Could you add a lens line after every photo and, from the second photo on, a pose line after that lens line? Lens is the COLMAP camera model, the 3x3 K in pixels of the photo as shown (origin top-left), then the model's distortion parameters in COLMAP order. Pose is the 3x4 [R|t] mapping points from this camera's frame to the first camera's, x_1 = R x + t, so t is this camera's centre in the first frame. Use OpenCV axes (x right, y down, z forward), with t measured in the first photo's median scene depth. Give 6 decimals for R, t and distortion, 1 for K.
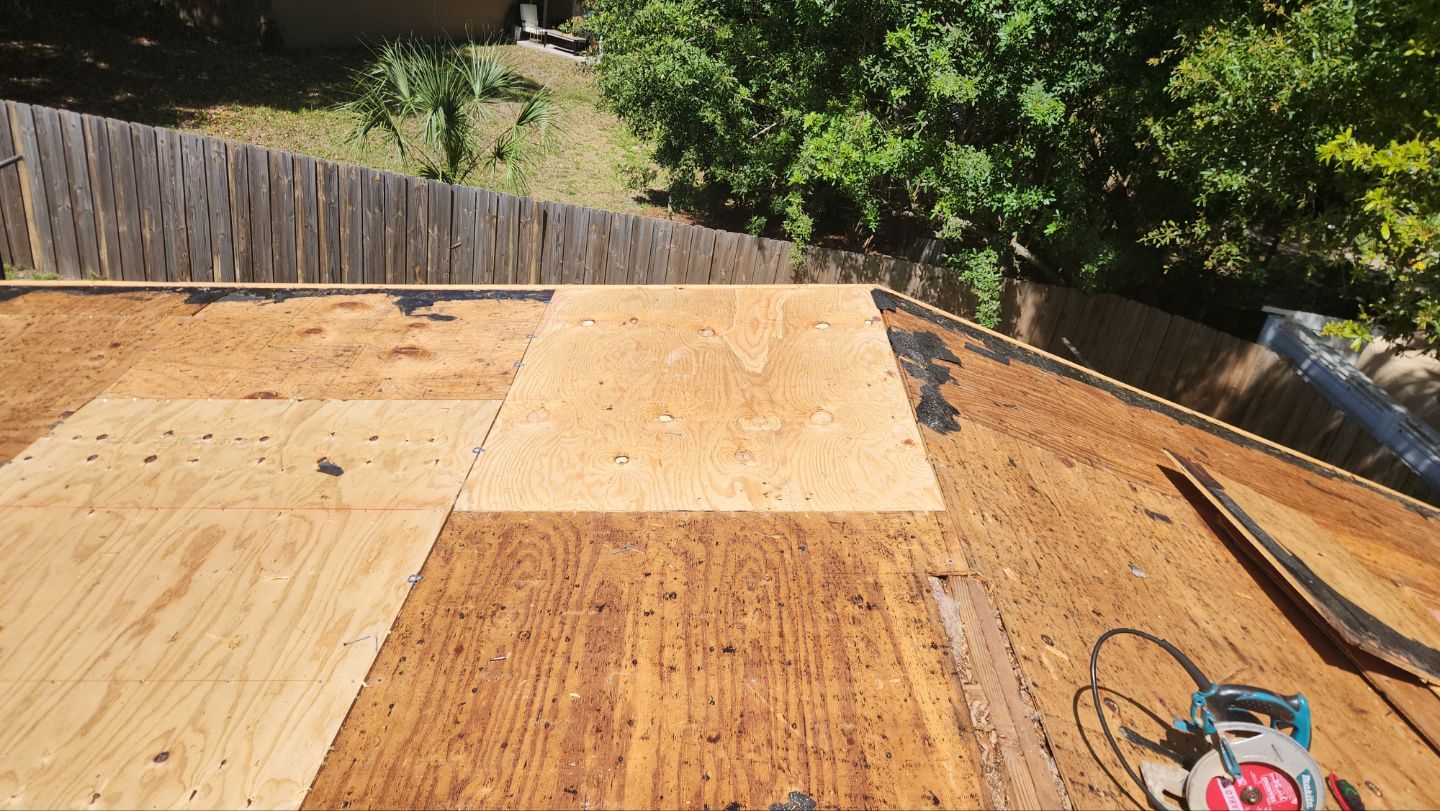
lens RADIAL K [[958.1, 0, 715.3], [0, 958.1, 416.7], [0, 0, 1]] dist [0.083643, -0.065364]
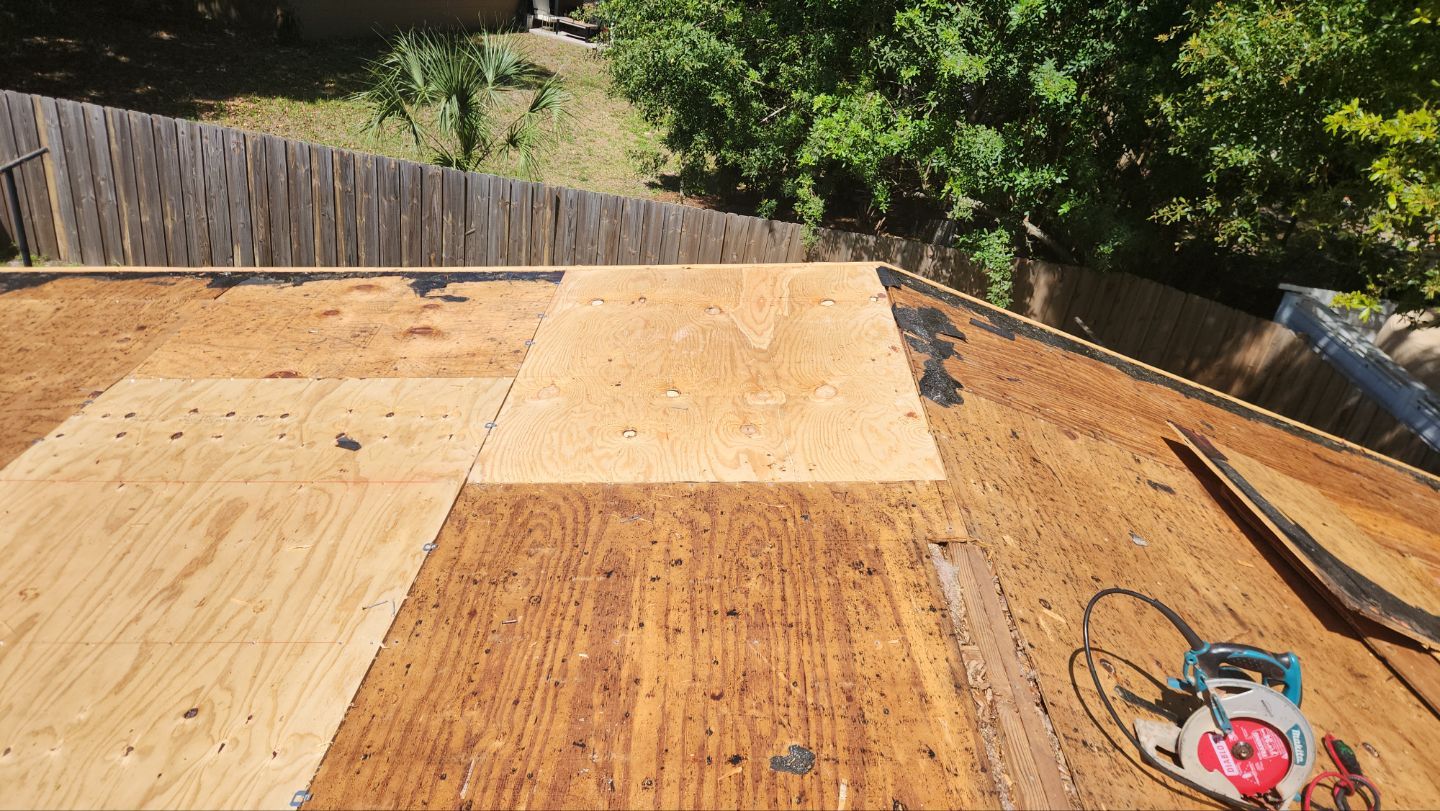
lens RADIAL K [[958.1, 0, 708.8], [0, 958.1, 406.0], [0, 0, 1]] dist [0.083643, -0.065364]
pose [[0.999728, -0.007270, -0.022165, 0.007644], [0.007355, 0.999966, 0.003769, 0.009539], [0.022137, -0.003931, 0.999747, -0.017400]]
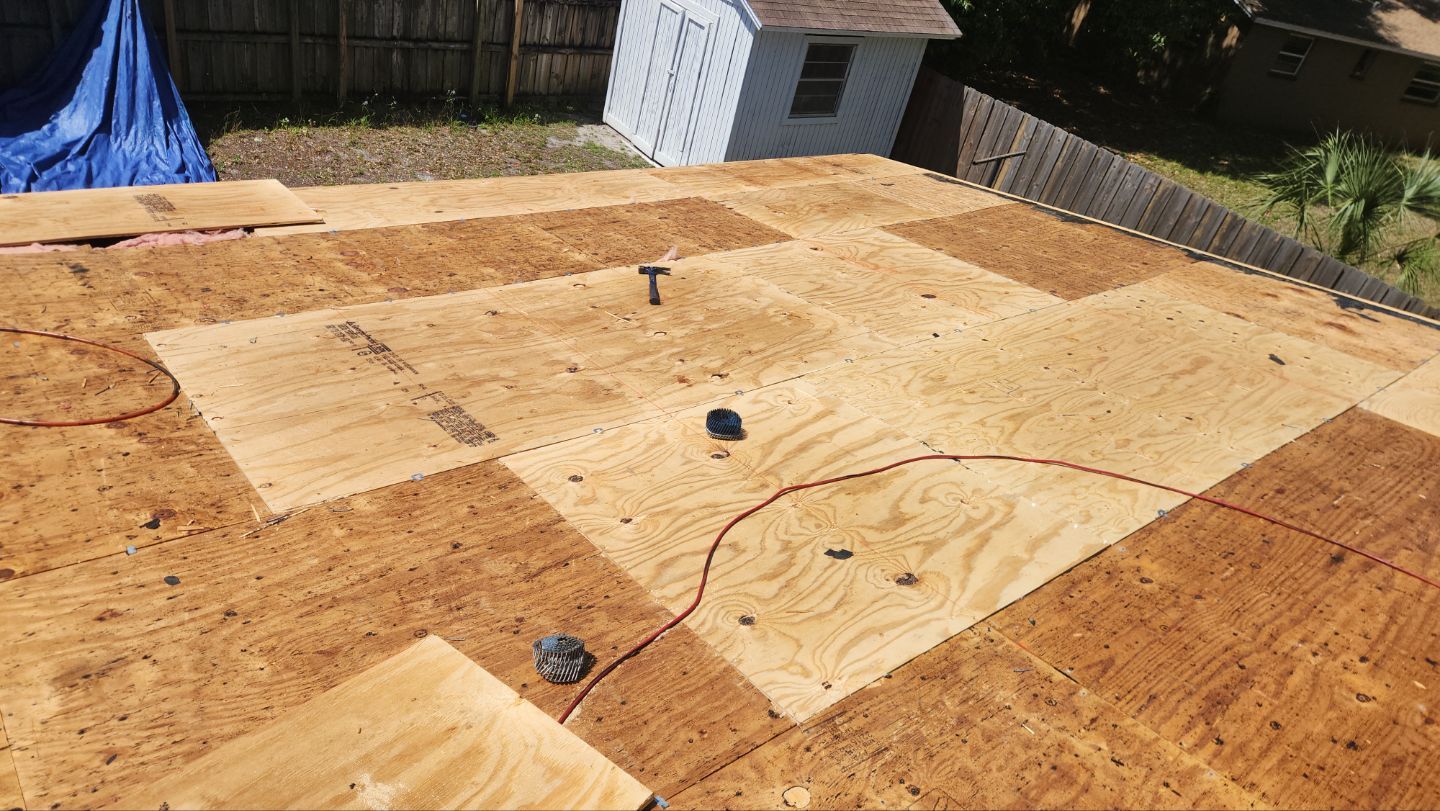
lens RADIAL K [[958.1, 0, 696.7], [0, 958.1, 400.5], [0, 0, 1]] dist [0.083643, -0.065364]
pose [[0.652446, 0.401155, -0.642953, 0.036912], [-0.446910, 0.888851, 0.101069, 0.295647], [0.612034, 0.221400, 0.759208, -0.632972]]
